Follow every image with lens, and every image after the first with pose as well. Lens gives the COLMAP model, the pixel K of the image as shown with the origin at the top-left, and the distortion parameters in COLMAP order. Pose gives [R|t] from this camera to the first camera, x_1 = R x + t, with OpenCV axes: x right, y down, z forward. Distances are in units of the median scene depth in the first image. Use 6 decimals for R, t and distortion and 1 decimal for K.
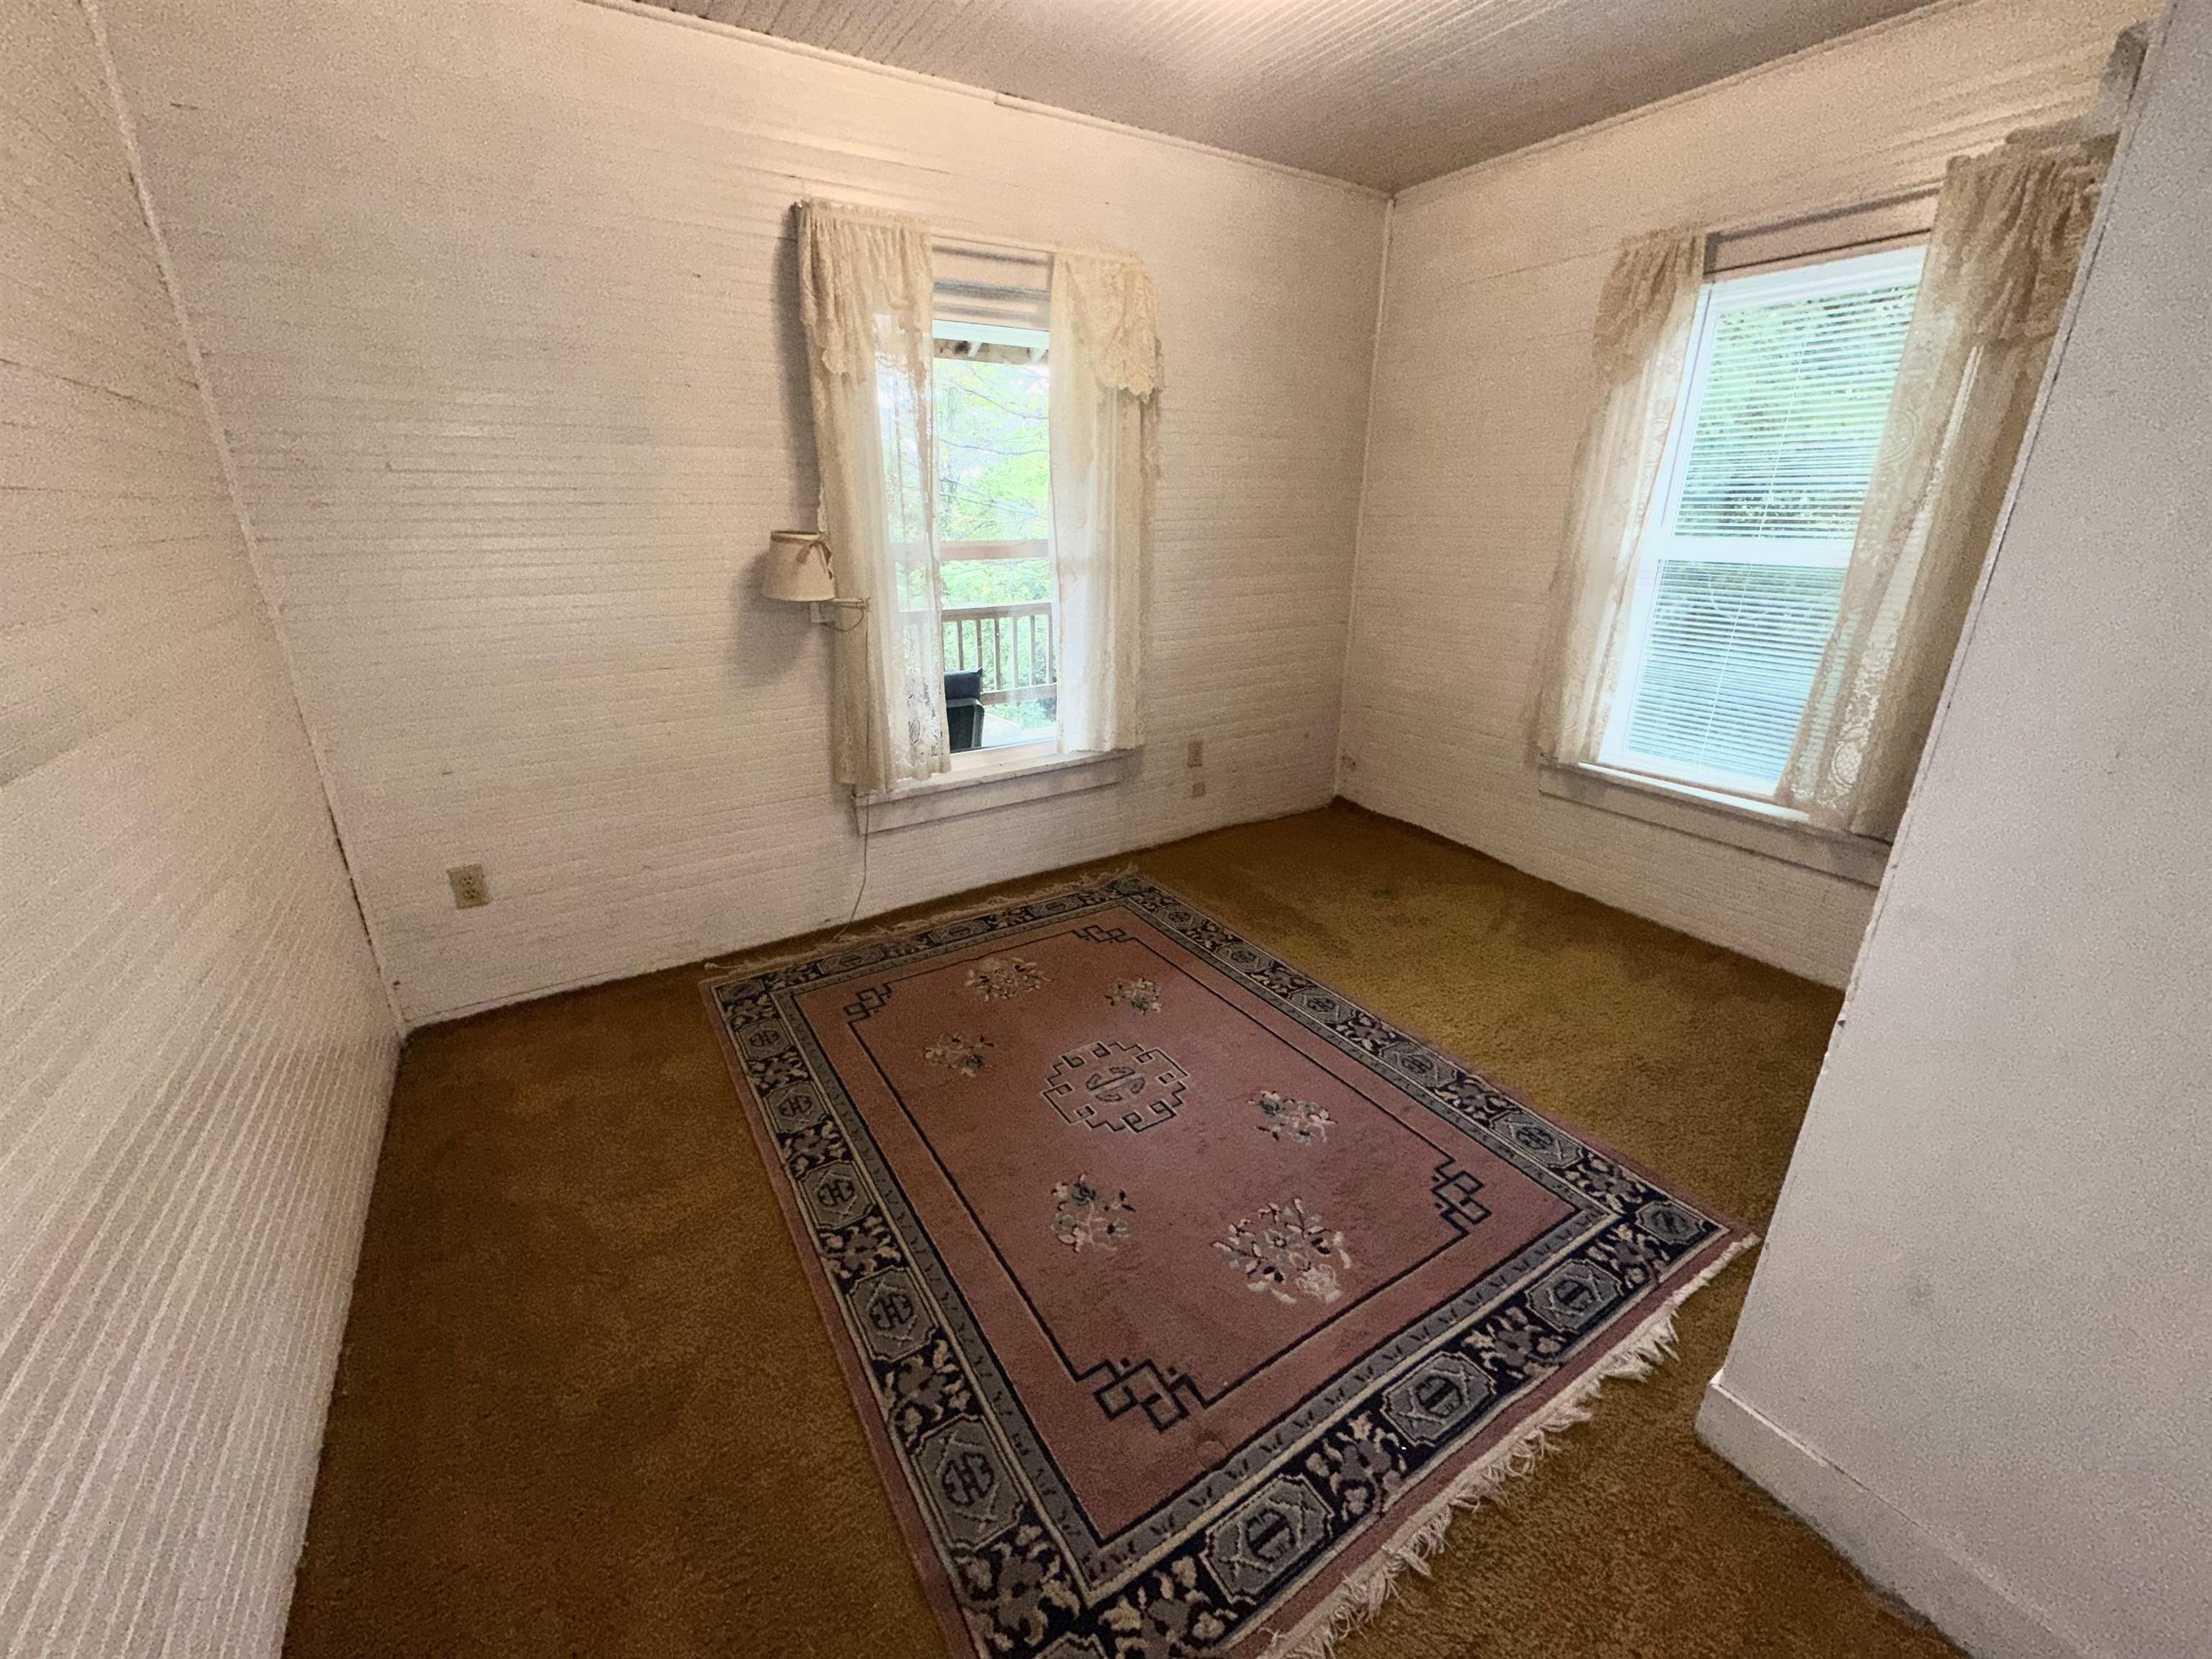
lens RADIAL K [[882.9, 0, 1102.7], [0, 882.9, 825.3], [0, 0, 1]] dist [-0.004464, 0.000741]
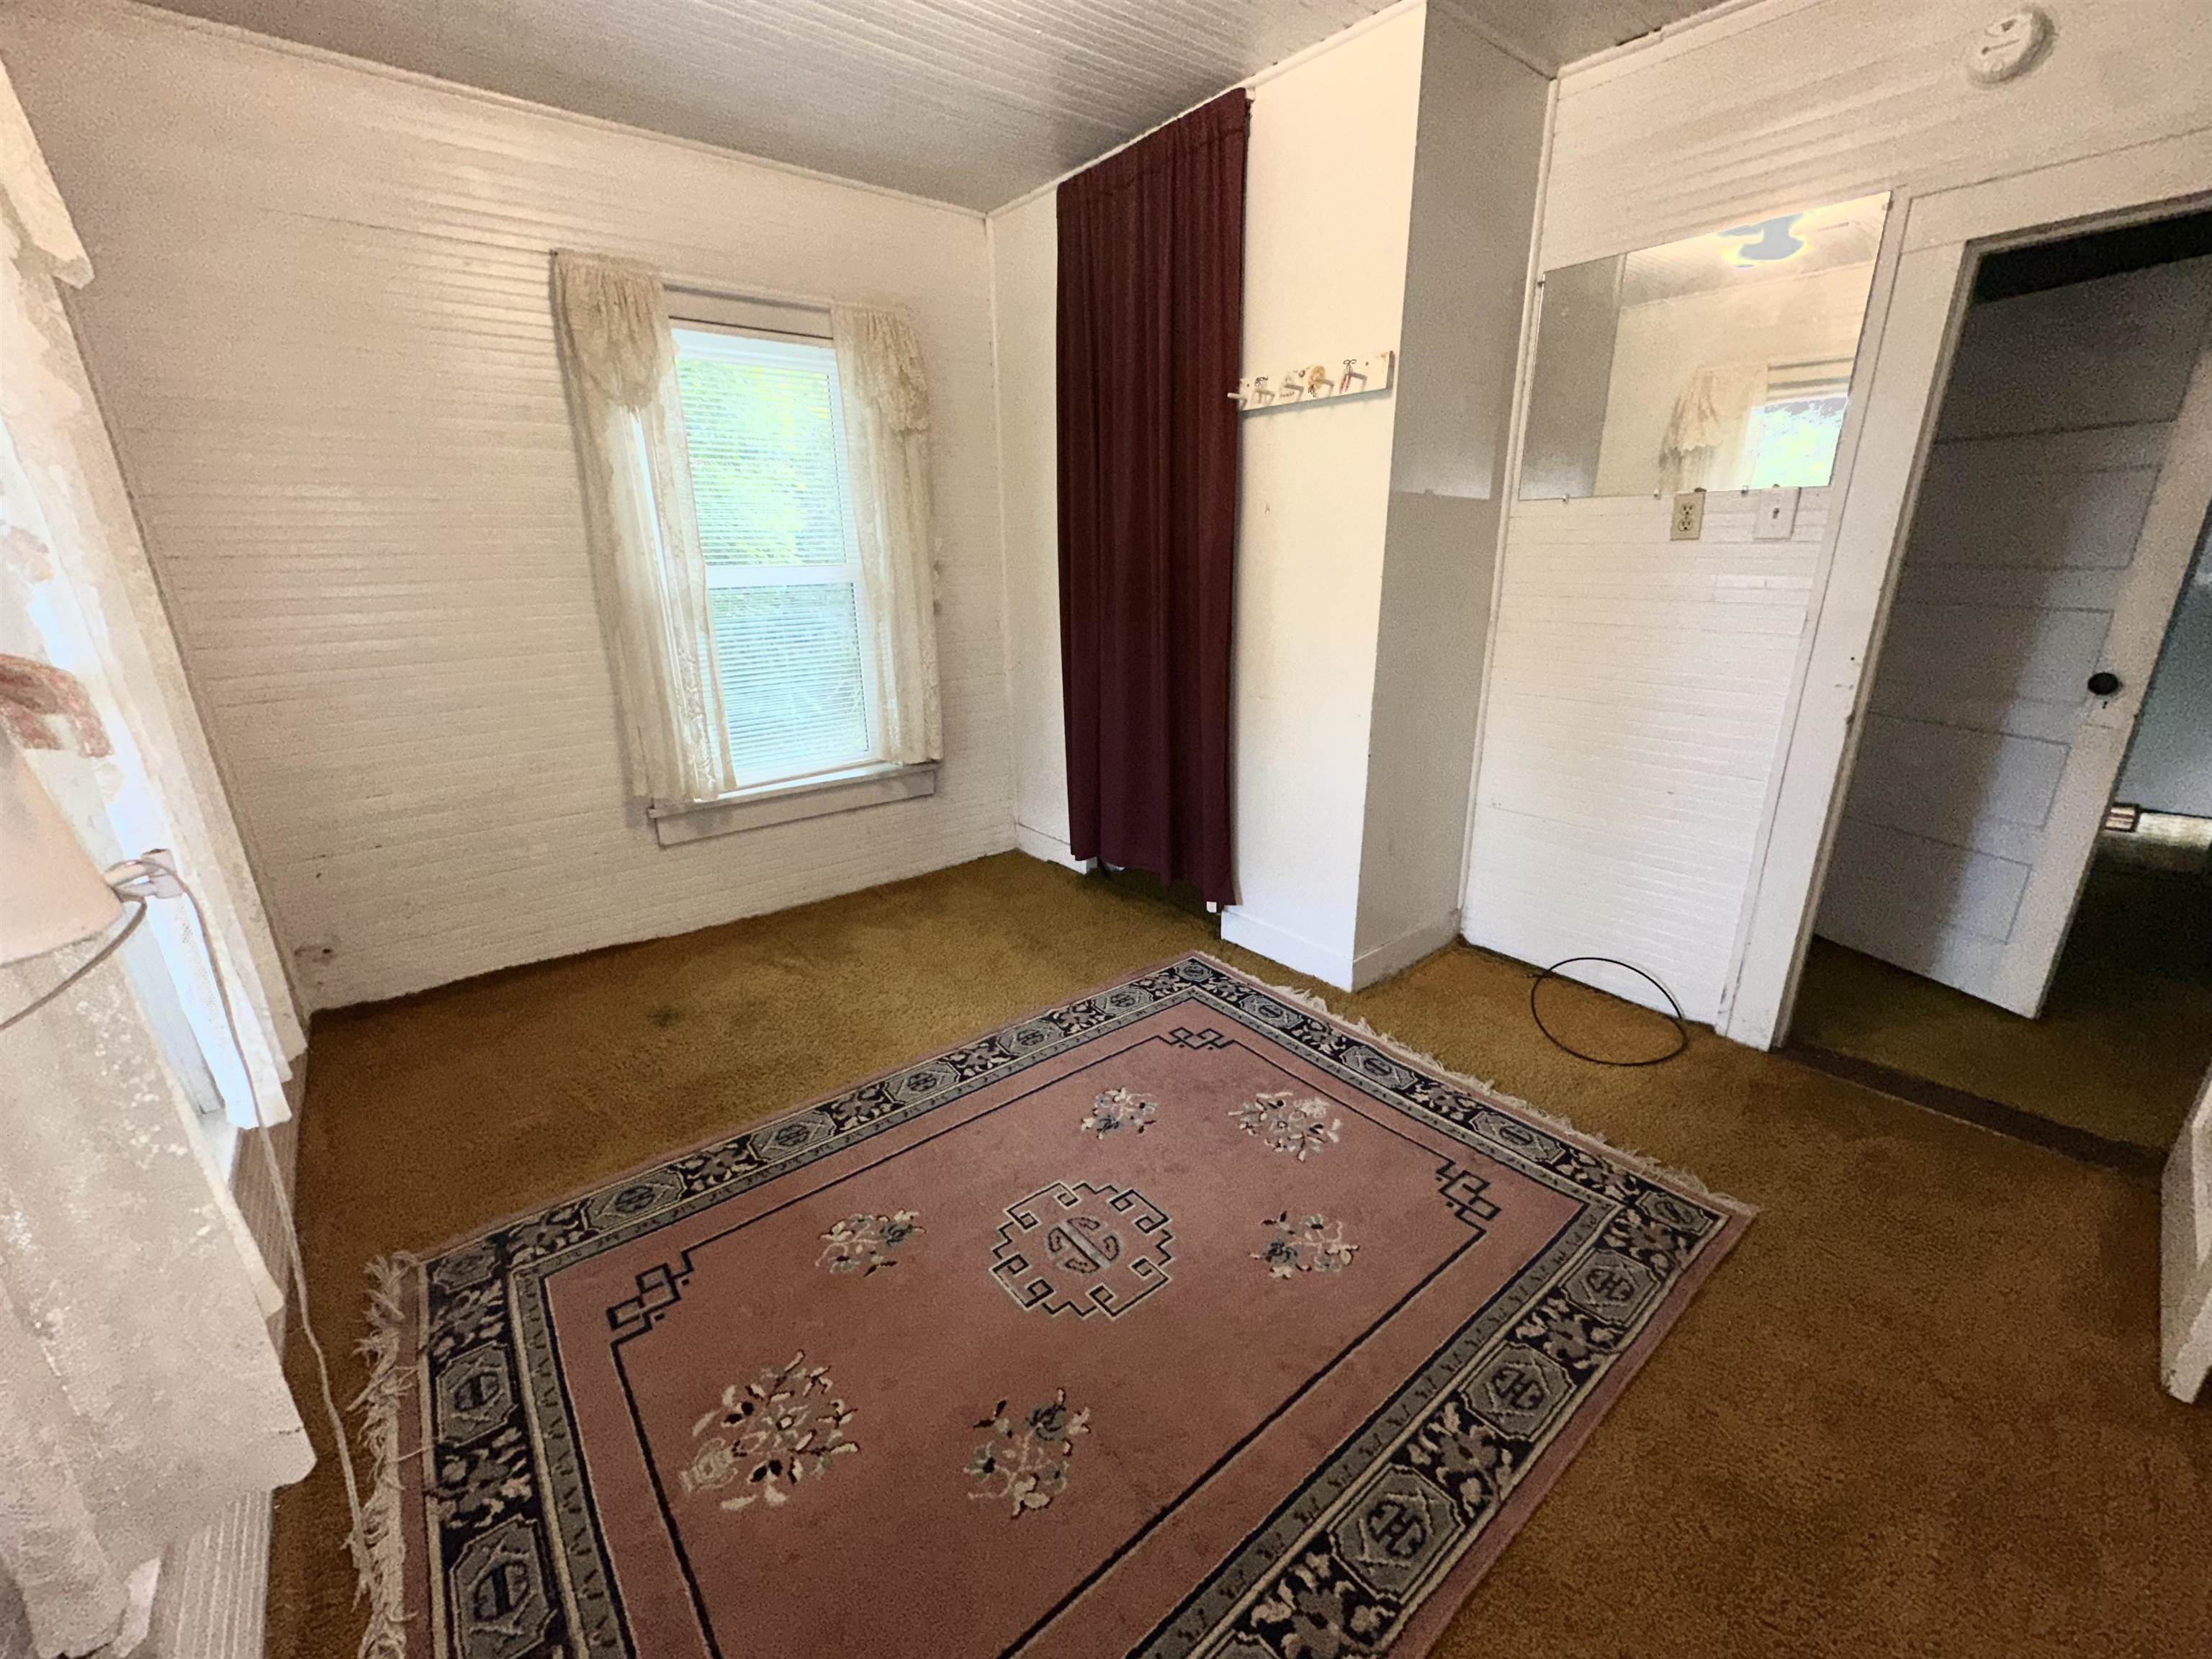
lens RADIAL K [[882.9, 0, 1103.2], [0, 882.9, 829.3], [0, 0, 1]] dist [-0.004464, 0.000741]
pose [[-0.117250, -0.303459, 0.945603, -0.705156], [0.348848, 0.878907, 0.325310, -0.323879], [-0.929816, 0.368014, 0.002809, 0.954023]]
